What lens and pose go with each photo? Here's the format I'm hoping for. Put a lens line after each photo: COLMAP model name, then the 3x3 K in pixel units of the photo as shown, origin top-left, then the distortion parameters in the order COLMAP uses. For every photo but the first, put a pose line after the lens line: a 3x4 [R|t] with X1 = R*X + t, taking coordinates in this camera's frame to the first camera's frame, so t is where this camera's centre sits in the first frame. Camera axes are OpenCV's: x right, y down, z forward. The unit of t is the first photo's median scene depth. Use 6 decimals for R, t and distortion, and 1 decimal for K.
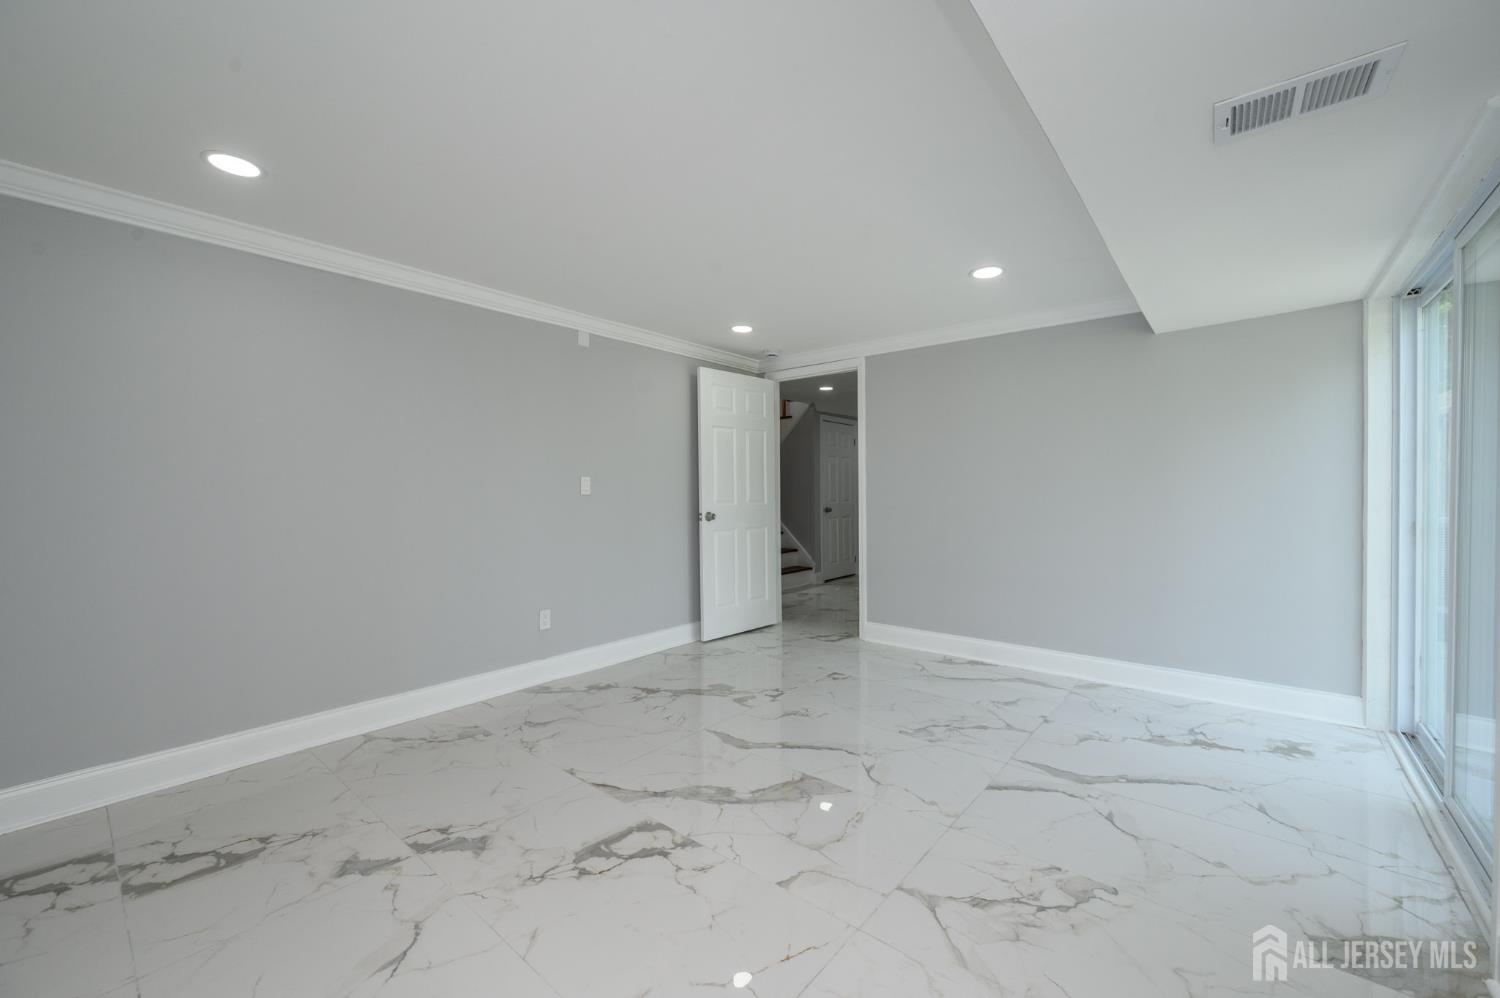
lens RADIAL K [[591.4, 0, 750.0], [0, 591.4, 499.0], [0, 0, 1]] dist [-0.001996, -0.000140]
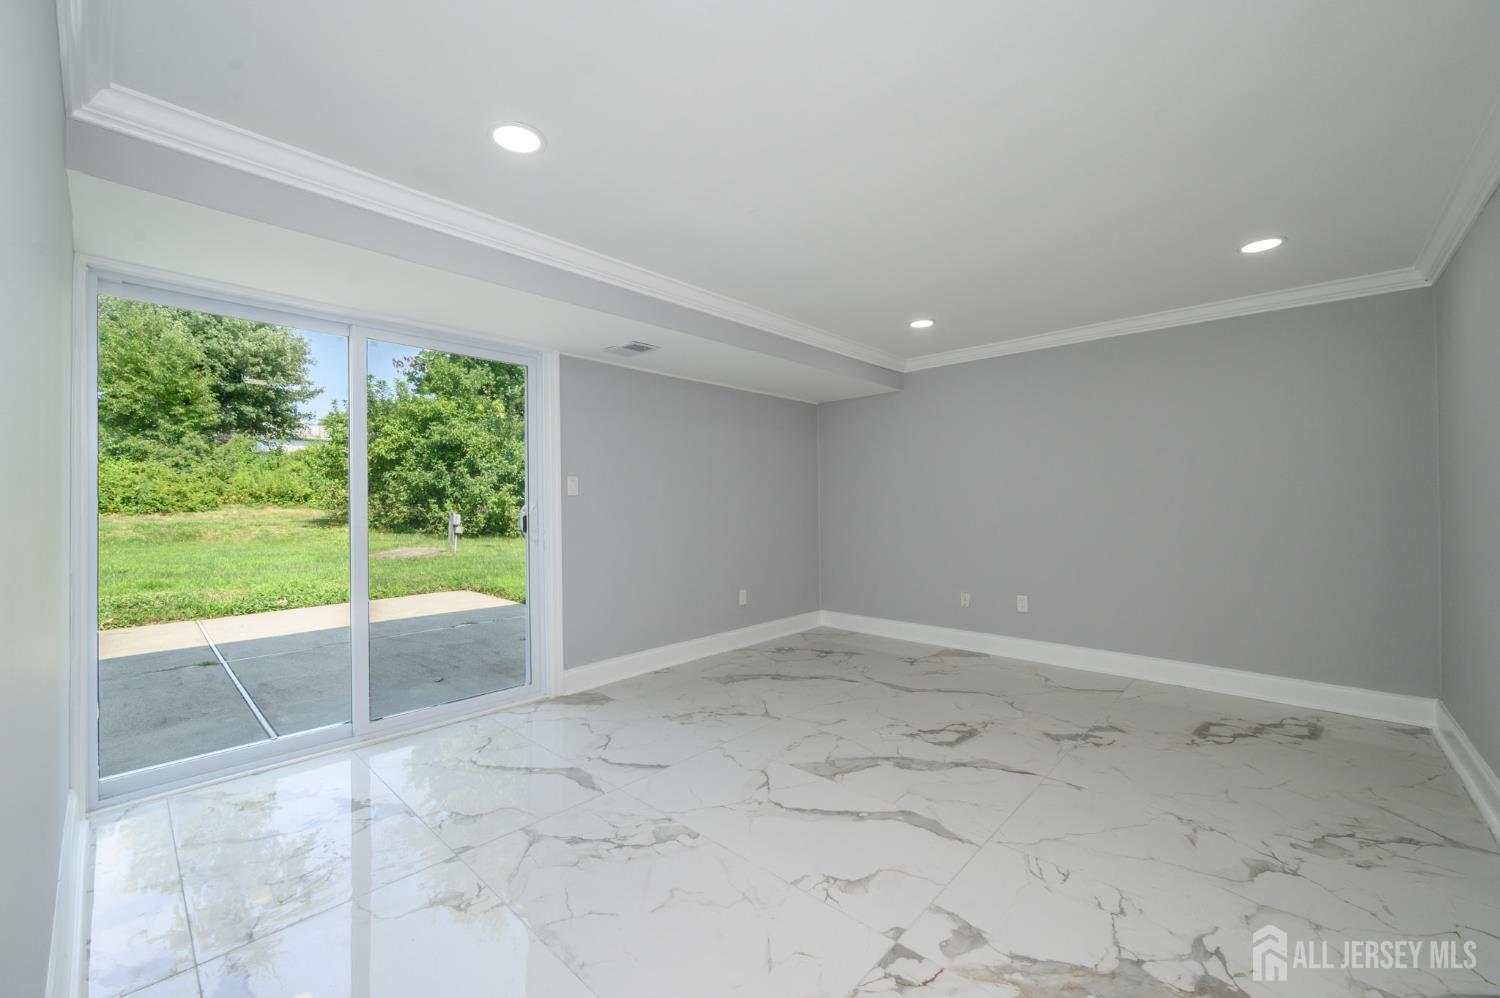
lens RADIAL K [[591.4, 0, 750.0], [0, 591.4, 499.0], [0, 0, 1]] dist [-0.001996, -0.000140]
pose [[-0.998909, 0.015076, 0.044189, 0.197466], [0.014979, 0.999885, -0.002511, -0.013232], [-0.044222, -0.001846, -0.999020, 2.216140]]
